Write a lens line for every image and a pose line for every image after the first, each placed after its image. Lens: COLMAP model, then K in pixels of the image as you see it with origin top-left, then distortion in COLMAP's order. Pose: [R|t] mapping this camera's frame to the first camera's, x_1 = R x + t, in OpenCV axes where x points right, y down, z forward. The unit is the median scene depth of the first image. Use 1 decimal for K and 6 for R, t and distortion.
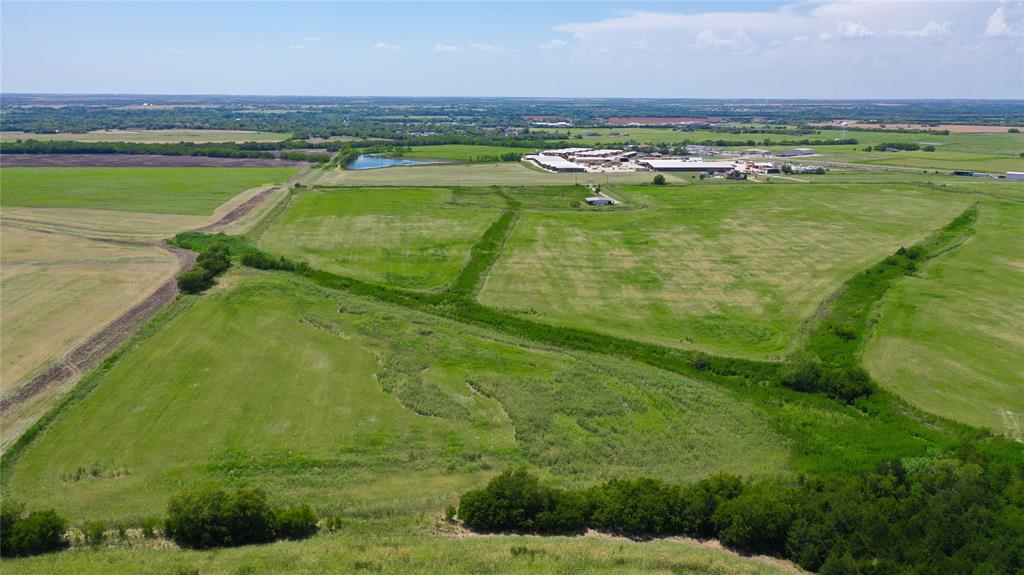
lens RADIAL K [[812.0, 0, 512.0], [0, 812.0, 287.5], [0, 0, 1]] dist [0.002452, 0.005889]
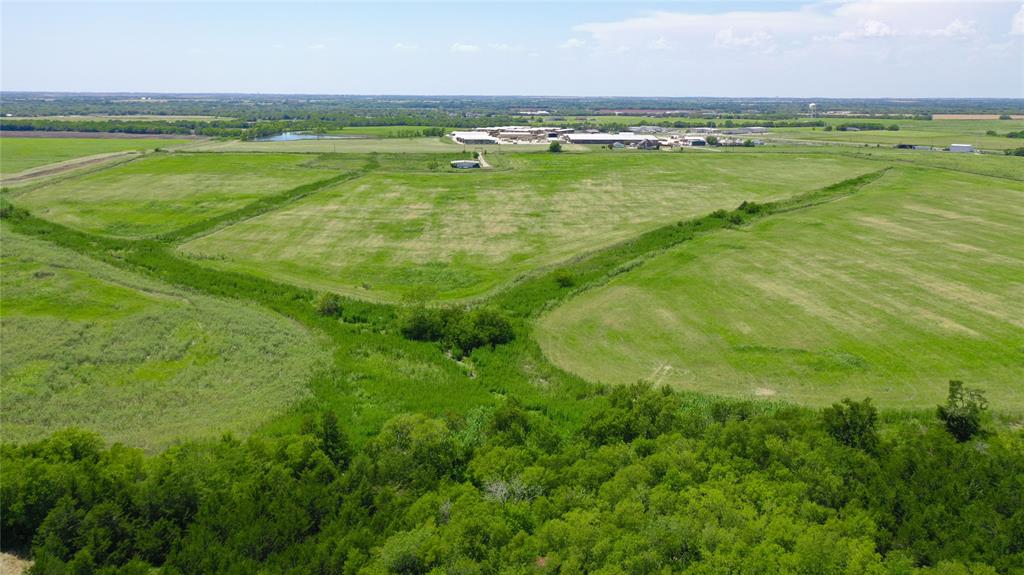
lens RADIAL K [[812.0, 0, 512.0], [0, 812.0, 287.5], [0, 0, 1]] dist [0.002452, 0.005889]
pose [[0.999697, 0.006231, -0.023833, 0.202409], [-0.006248, 0.999980, -0.000659, 0.034578], [0.023829, 0.000807, 0.999716, 0.108109]]
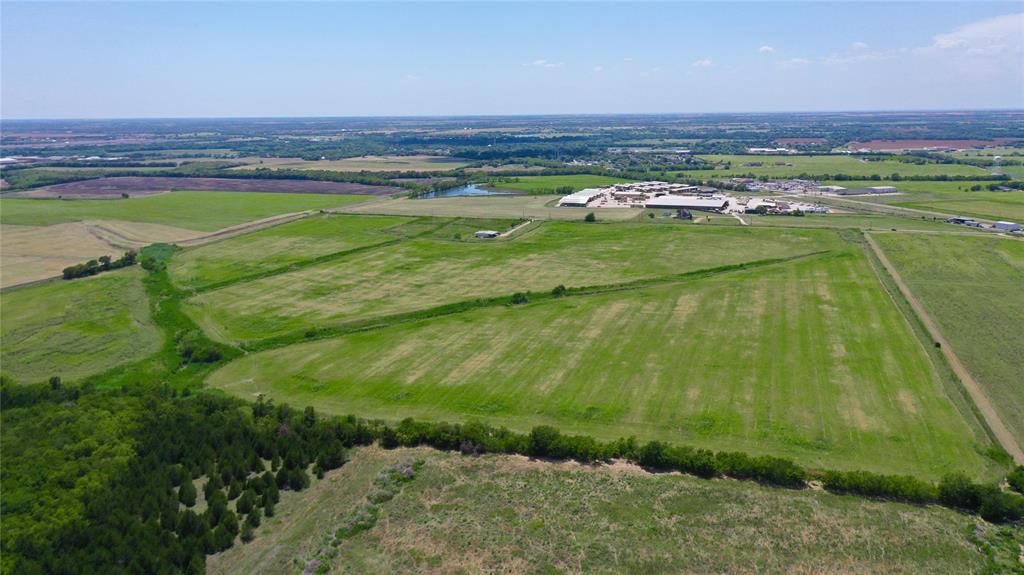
lens RADIAL K [[812.0, 0, 512.0], [0, 812.0, 287.5], [0, 0, 1]] dist [0.002452, 0.005889]
pose [[0.910247, 0.070781, -0.407971, 0.723122], [-0.078446, 0.996916, -0.002065, -0.029737], [0.406567, 0.033883, 0.912993, -0.115195]]
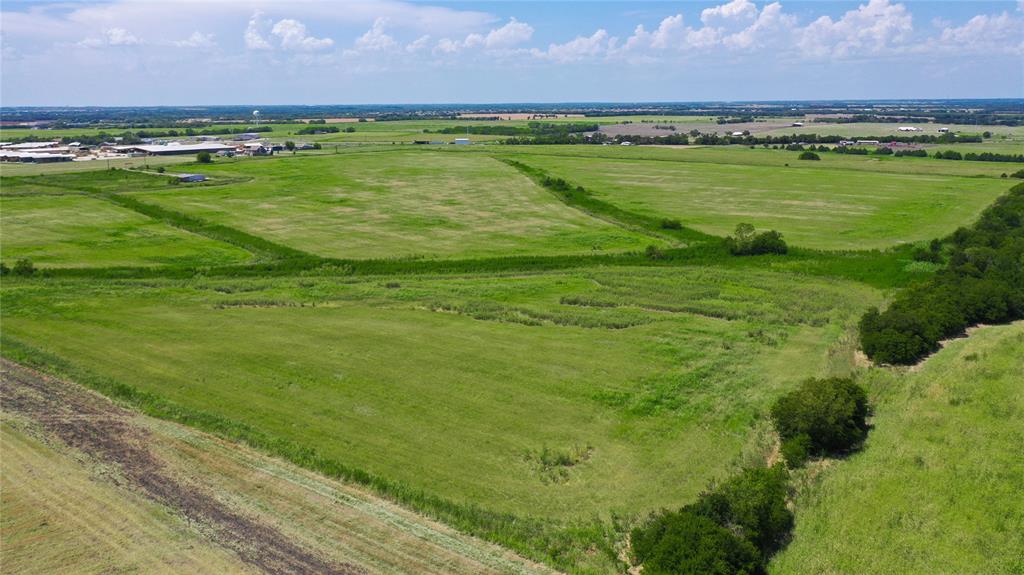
lens RADIAL K [[812.0, 0, 512.0], [0, 812.0, 287.5], [0, 0, 1]] dist [0.002452, 0.005889]
pose [[0.682764, -0.171719, 0.710173, -0.322787], [0.179038, 0.981677, 0.065240, 0.013574], [-0.708363, 0.082604, 0.700998, 0.185257]]
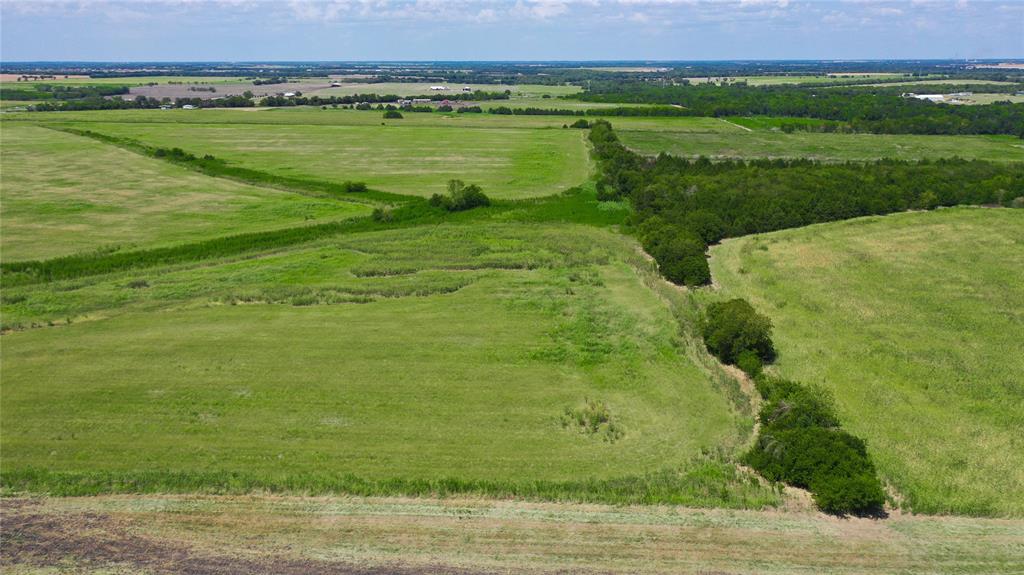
lens RADIAL K [[812.0, 0, 512.0], [0, 812.0, 287.5], [0, 0, 1]] dist [0.002452, 0.005889]
pose [[0.165781, -0.269678, 0.948573, -0.368894], [0.229457, 0.946031, 0.228853, -0.013008], [-0.959096, 0.179718, 0.218713, 0.298375]]
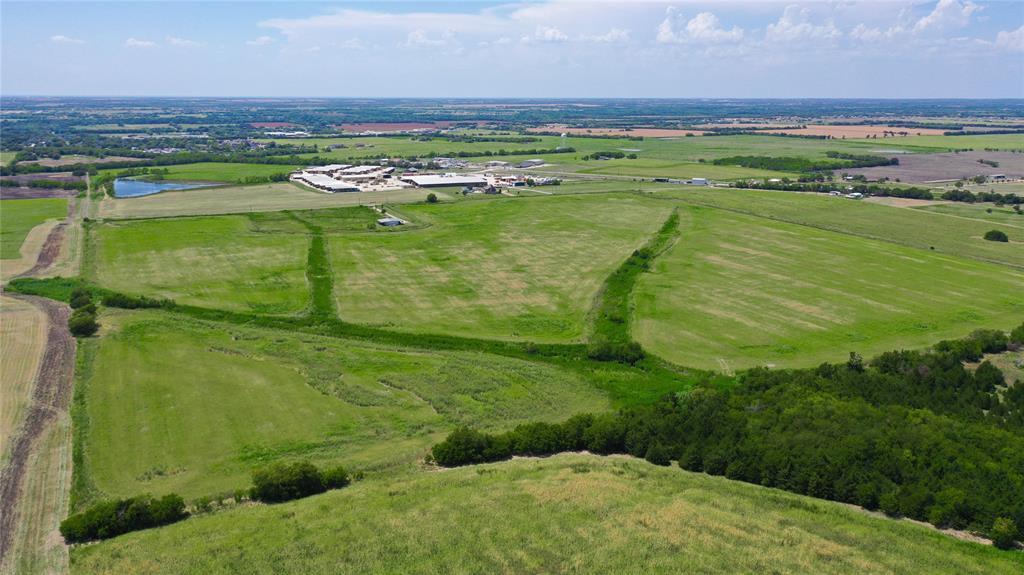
lens RADIAL K [[812.0, 0, 512.0], [0, 812.0, 287.5], [0, 0, 1]] dist [0.002452, 0.005889]
pose [[0.943160, -0.079191, 0.322765, -0.121469], [0.078433, 0.996801, 0.015375, -0.019547], [-0.322950, 0.010814, 0.946354, -0.163617]]
